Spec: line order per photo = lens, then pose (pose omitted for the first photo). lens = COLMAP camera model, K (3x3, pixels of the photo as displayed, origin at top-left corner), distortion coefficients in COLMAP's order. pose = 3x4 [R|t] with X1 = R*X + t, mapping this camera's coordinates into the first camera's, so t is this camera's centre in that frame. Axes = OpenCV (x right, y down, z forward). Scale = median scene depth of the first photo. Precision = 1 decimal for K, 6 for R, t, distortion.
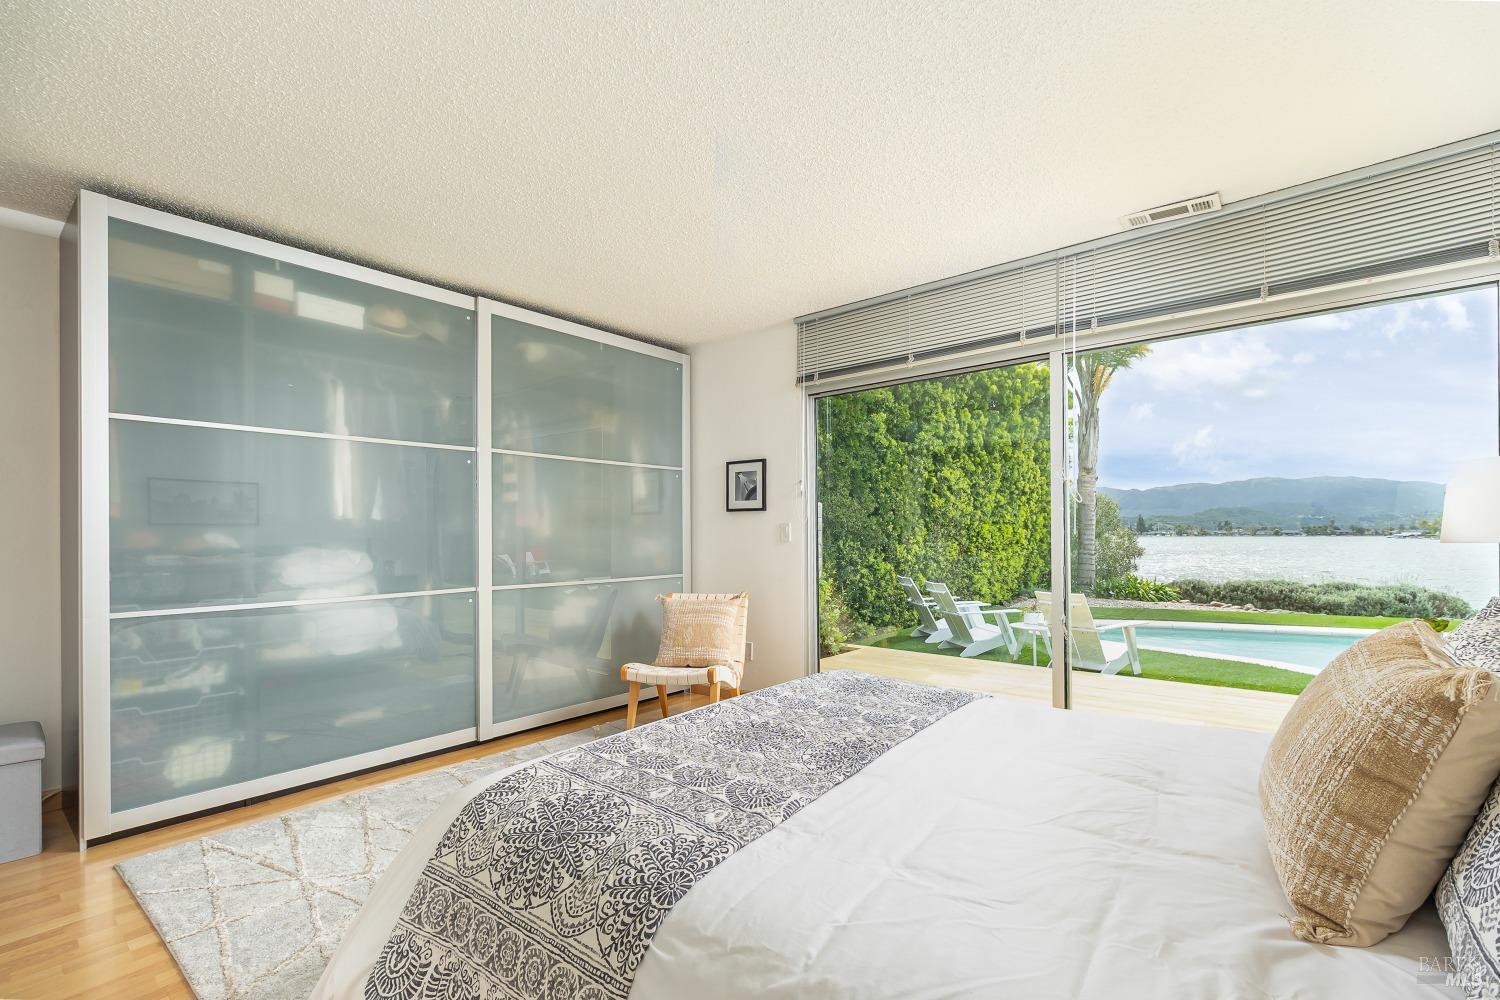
lens RADIAL K [[664.5, 0, 750.5], [0, 664.5, 528.7], [0, 0, 1]] dist [0.000185, 0.000032]
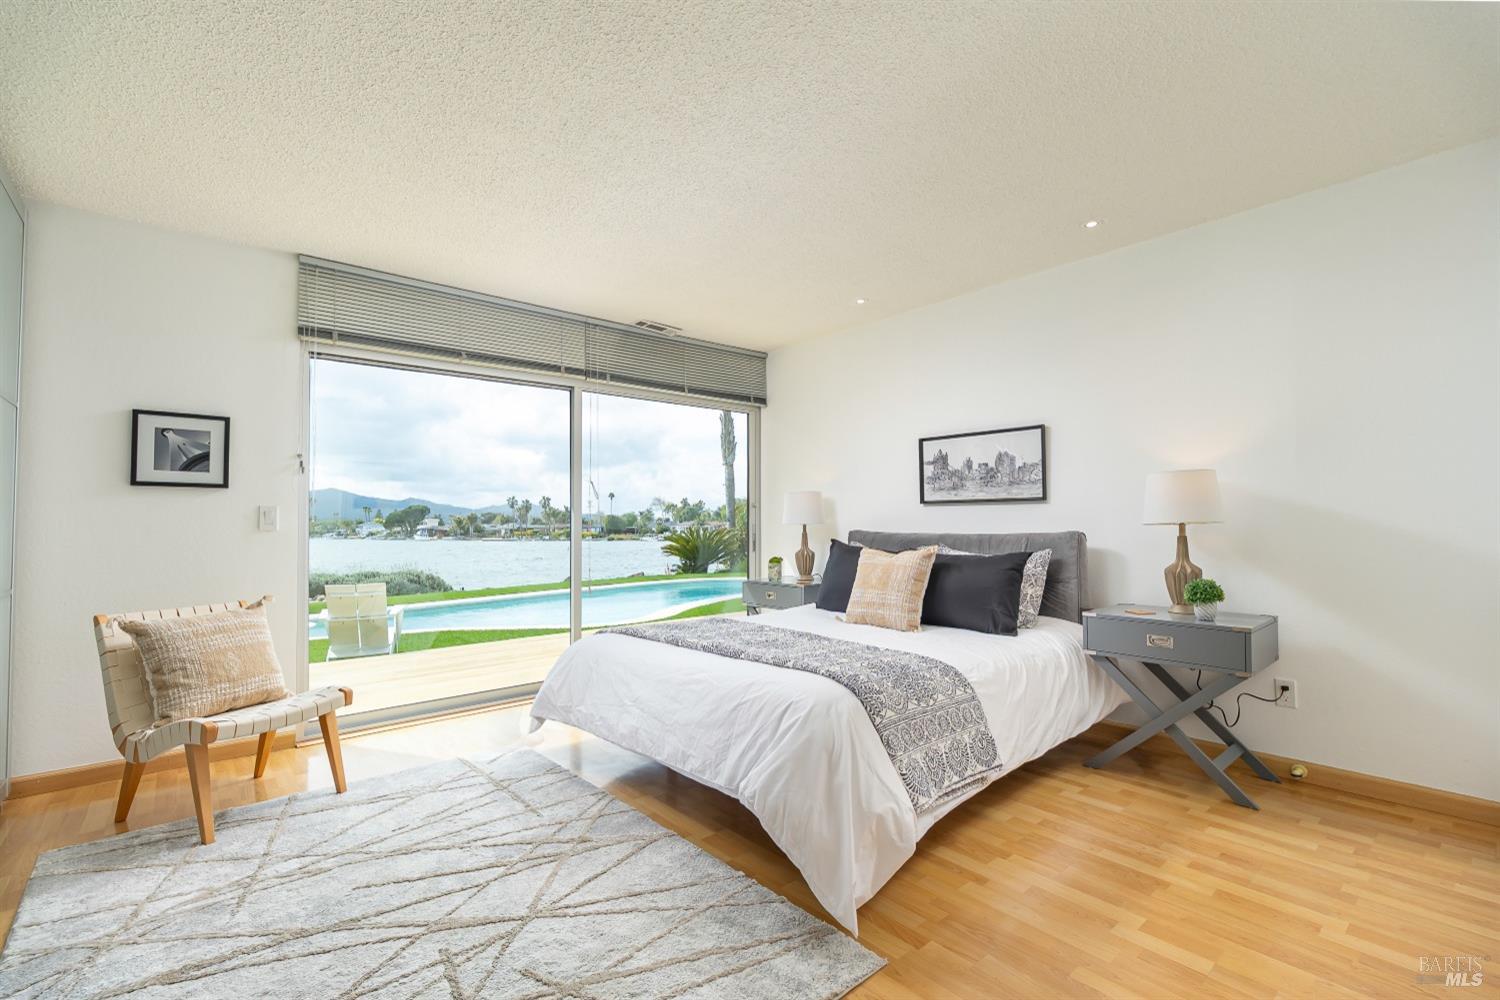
lens RADIAL K [[657.5, 0, 750.0], [0, 657.5, 500.0], [0, 0, 1]] dist [-0.000450, -0.000047]
pose [[0.166251, 0.044342, 0.985086, -0.594129], [0.004511, 0.998944, -0.045727, 0.021819], [-0.986073, 0.012046, 0.165876, 0.312810]]
